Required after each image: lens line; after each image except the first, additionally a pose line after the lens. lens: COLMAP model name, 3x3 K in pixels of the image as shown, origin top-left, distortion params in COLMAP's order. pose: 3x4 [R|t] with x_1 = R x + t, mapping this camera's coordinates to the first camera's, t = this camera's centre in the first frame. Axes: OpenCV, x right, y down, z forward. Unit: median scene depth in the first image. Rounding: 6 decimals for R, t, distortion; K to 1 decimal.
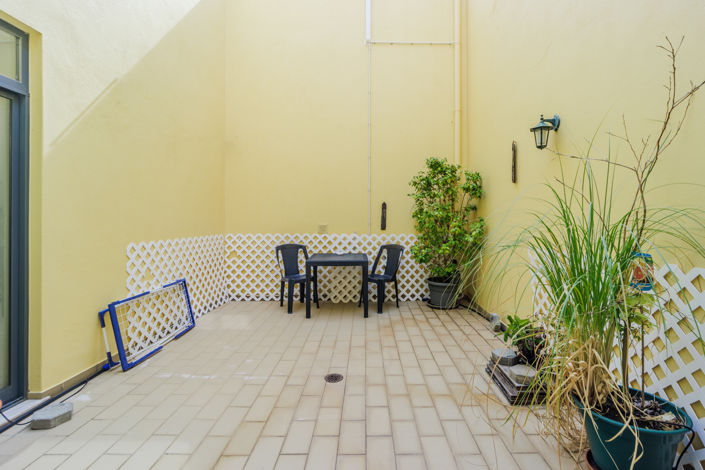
lens RADIAL K [[334.0, 0, 353.4], [0, 334.0, 230.8], [0, 0, 1]] dist [0.000490, 0.000038]
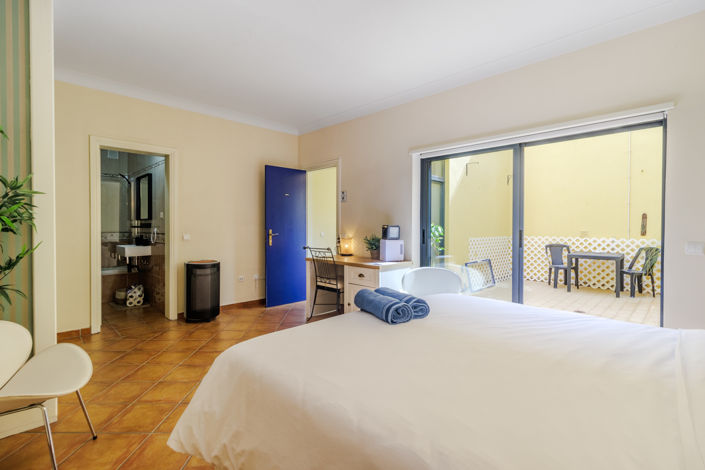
lens RADIAL K [[334.0, 0, 353.4], [0, 334.0, 230.8], [0, 0, 1]] dist [0.000490, 0.000038]
pose [[0.730654, 0.006631, -0.682716, 0.155813], [-0.023506, 0.999604, -0.015449, 0.024999], [0.682343, 0.027336, 0.730521, -0.662038]]
